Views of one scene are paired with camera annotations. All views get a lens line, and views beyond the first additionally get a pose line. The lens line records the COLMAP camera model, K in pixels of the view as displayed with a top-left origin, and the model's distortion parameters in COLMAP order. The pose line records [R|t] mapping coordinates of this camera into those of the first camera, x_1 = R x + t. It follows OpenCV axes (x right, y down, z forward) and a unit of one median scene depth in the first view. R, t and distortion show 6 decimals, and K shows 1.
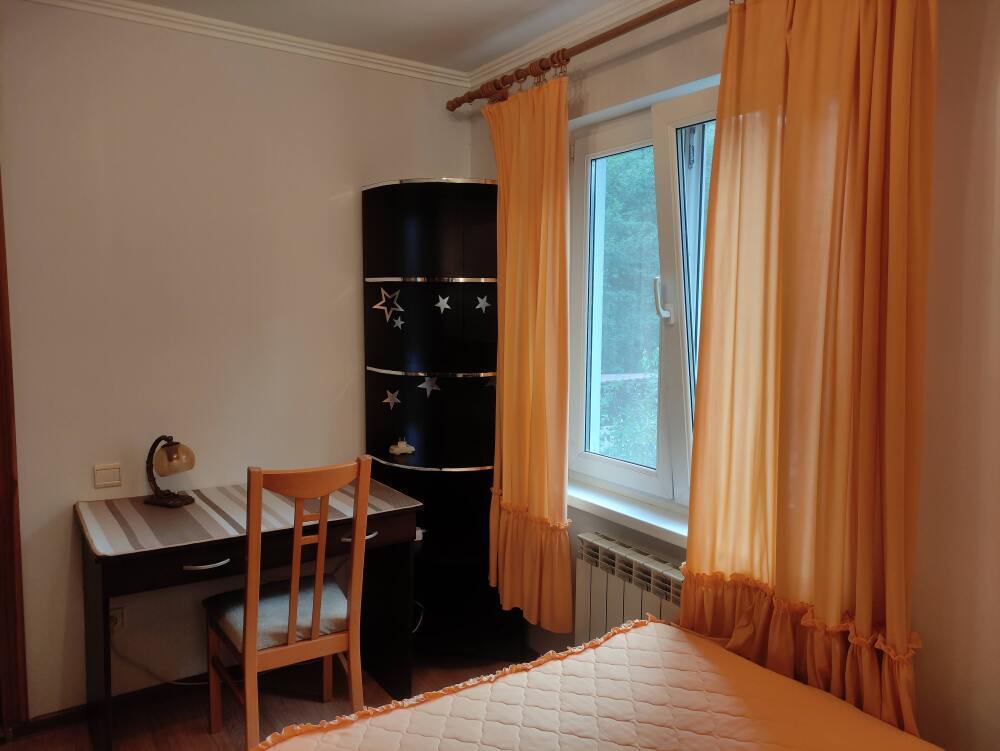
lens RADIAL K [[738.5, 0, 500.0], [0, 738.5, 375.5], [0, 0, 1]] dist [0.054410, -0.035320]
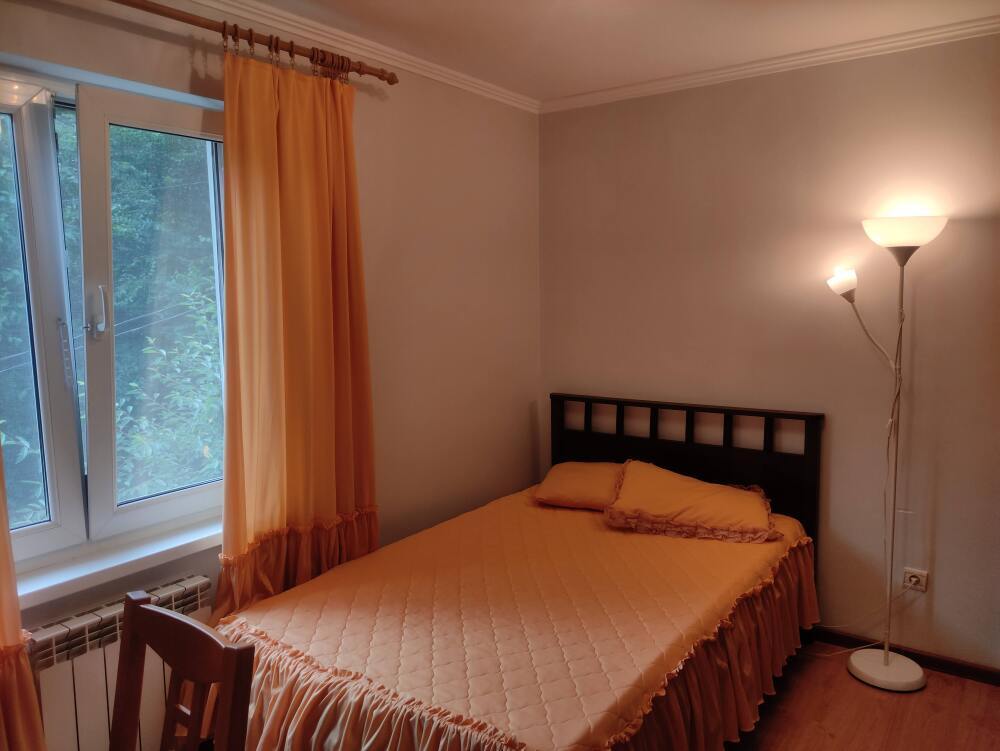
lens RADIAL K [[738.5, 0, 500.0], [0, 738.5, 375.5], [0, 0, 1]] dist [0.054410, -0.035320]
pose [[-0.356620, -0.113442, 0.927336, -0.946610], [0.108635, 0.980832, 0.161764, -0.142157], [-0.927912, 0.158429, -0.337460, 1.065832]]
